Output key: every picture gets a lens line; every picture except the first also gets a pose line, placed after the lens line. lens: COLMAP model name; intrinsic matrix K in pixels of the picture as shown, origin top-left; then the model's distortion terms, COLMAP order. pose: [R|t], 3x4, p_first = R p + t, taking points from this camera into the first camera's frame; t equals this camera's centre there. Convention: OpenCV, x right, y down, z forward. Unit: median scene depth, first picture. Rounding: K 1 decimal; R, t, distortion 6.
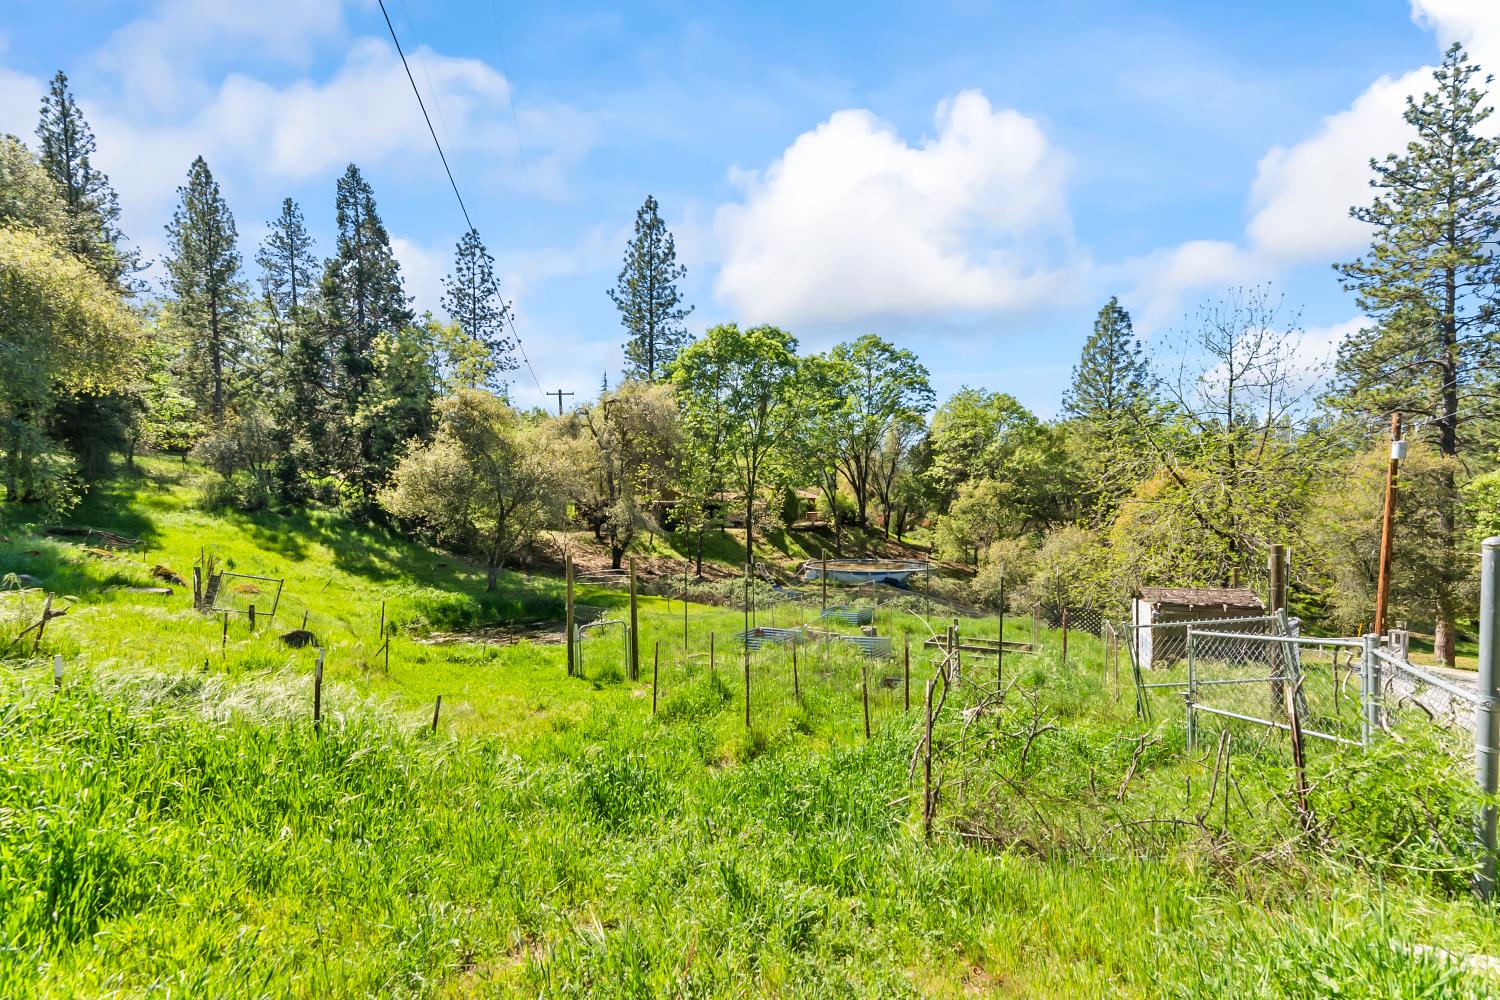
lens RADIAL K [[604.9, 0, 763.5], [0, 604.9, 541.0], [0, 0, 1]] dist [-0.000900, -0.000311]
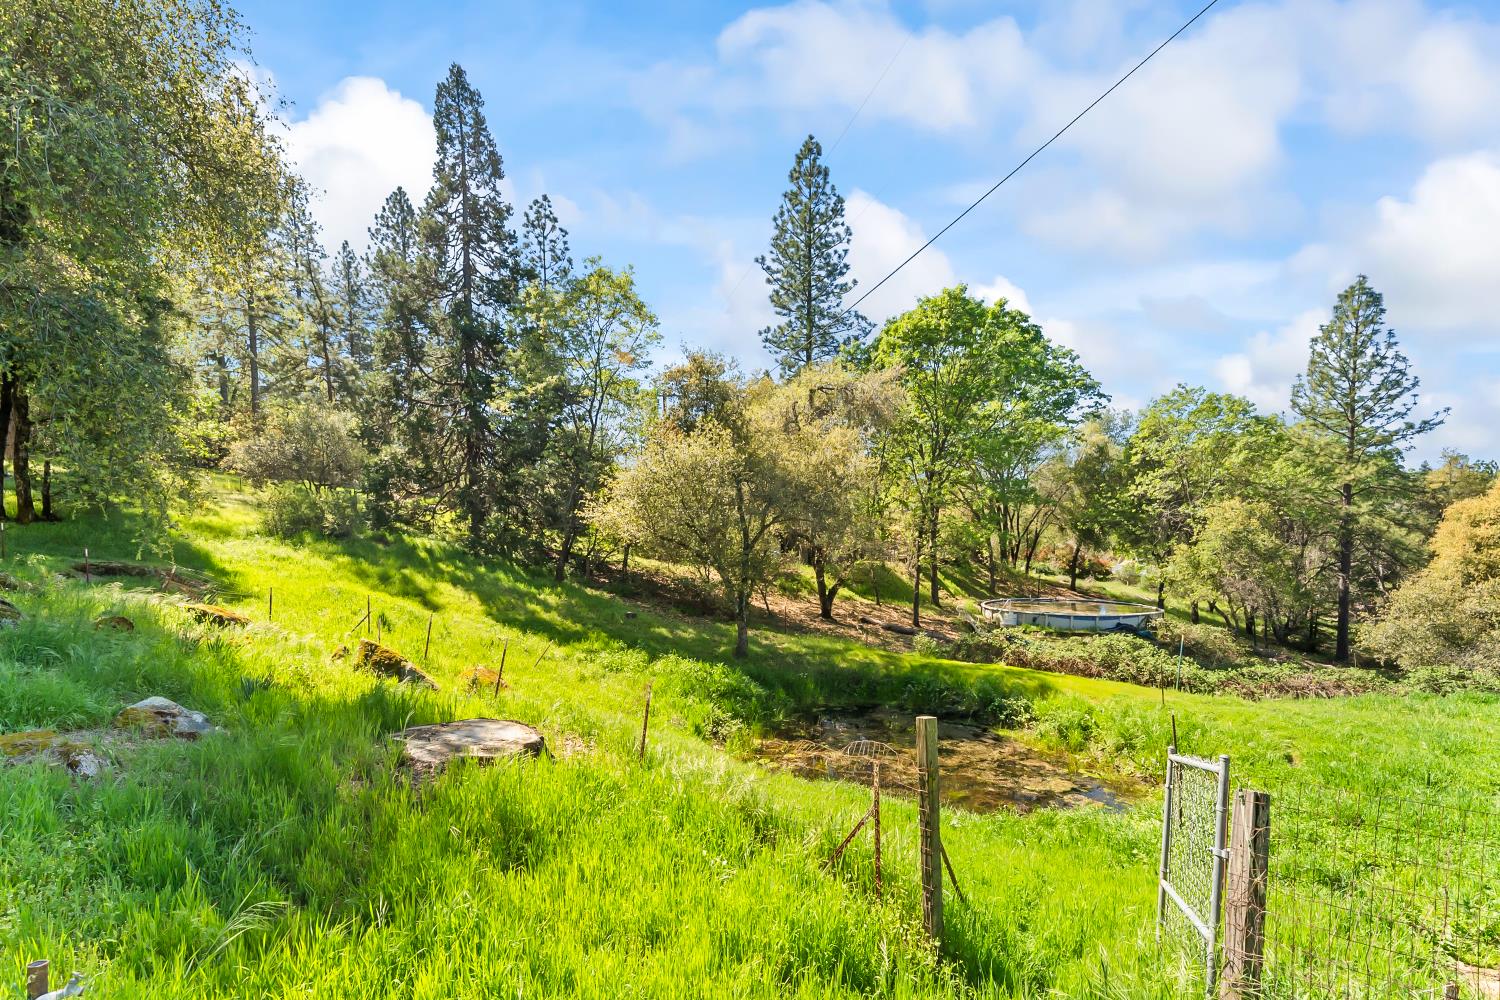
lens RADIAL K [[604.9, 0, 734.3], [0, 604.9, 576.3], [0, 0, 1]] dist [-0.000900, -0.000311]
pose [[0.999755, -0.001955, 0.022055, -0.305328], [0.001801, 0.999974, 0.006990, -0.006899], [-0.022068, -0.006949, 0.999732, 0.217245]]
